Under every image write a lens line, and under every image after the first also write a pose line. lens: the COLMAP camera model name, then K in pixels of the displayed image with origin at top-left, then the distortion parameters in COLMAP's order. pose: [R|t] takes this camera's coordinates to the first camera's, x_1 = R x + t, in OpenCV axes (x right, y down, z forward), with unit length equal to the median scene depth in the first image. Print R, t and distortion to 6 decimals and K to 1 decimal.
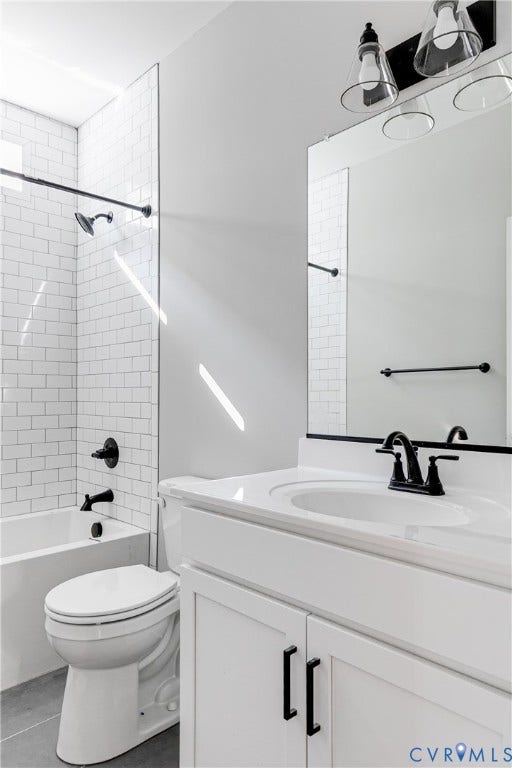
lens RADIAL K [[504.4, 0, 252.9], [0, 504.4, 381.9], [0, 0, 1]] dist [0.002306, -0.002197]
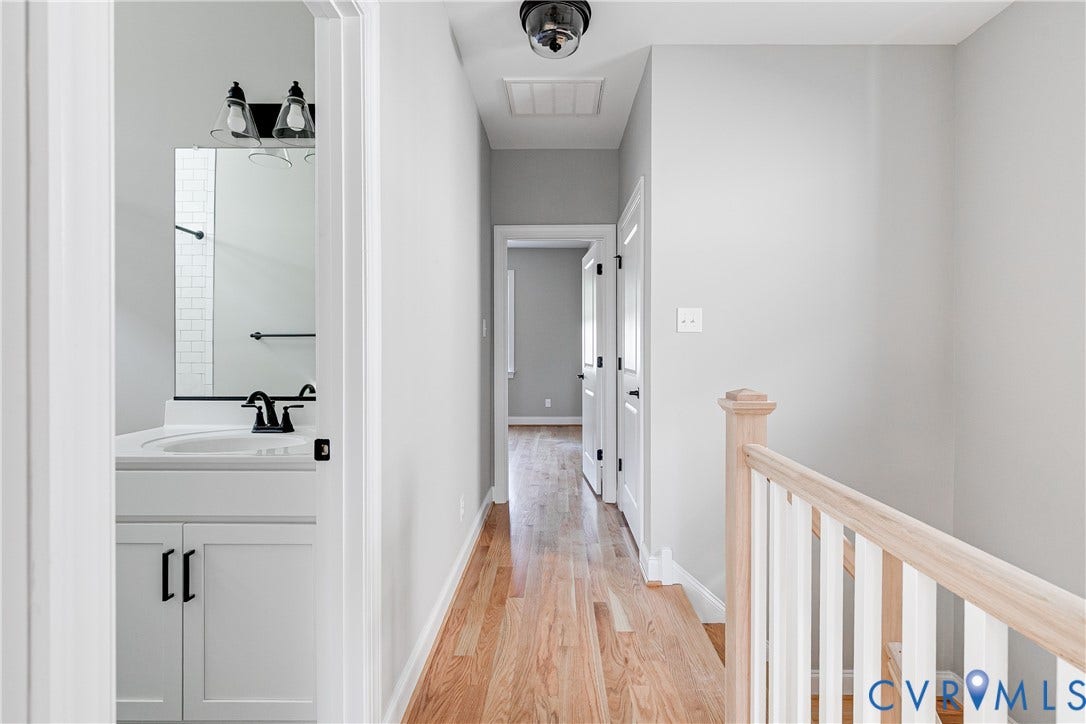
lens RADIAL K [[487.4, 0, 541.6], [0, 487.4, 355.4], [0, 0, 1]] dist [0.002327, 0.000106]
pose [[0.711573, -0.004652, 0.702597, -0.084661], [-0.022953, 0.999290, 0.029862, -0.046758], [-0.702237, -0.037376, 0.710961, -0.409555]]
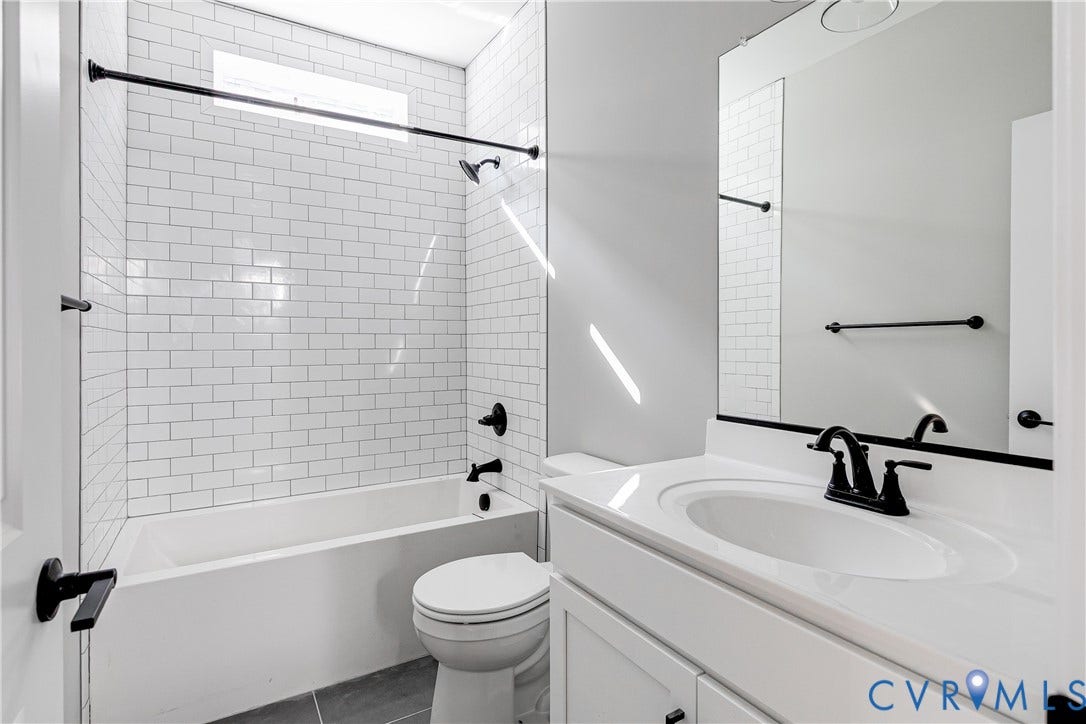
lens RADIAL K [[538.6, 0, 539.1], [0, 538.6, 335.9], [0, 0, 1]] dist [0.000561, -0.000283]
pose [[0.968830, 0.002862, -0.247710, 0.046101], [0.000279, 0.999920, 0.012644, -0.034559], [0.247726, -0.012319, 0.968752, 0.100529]]
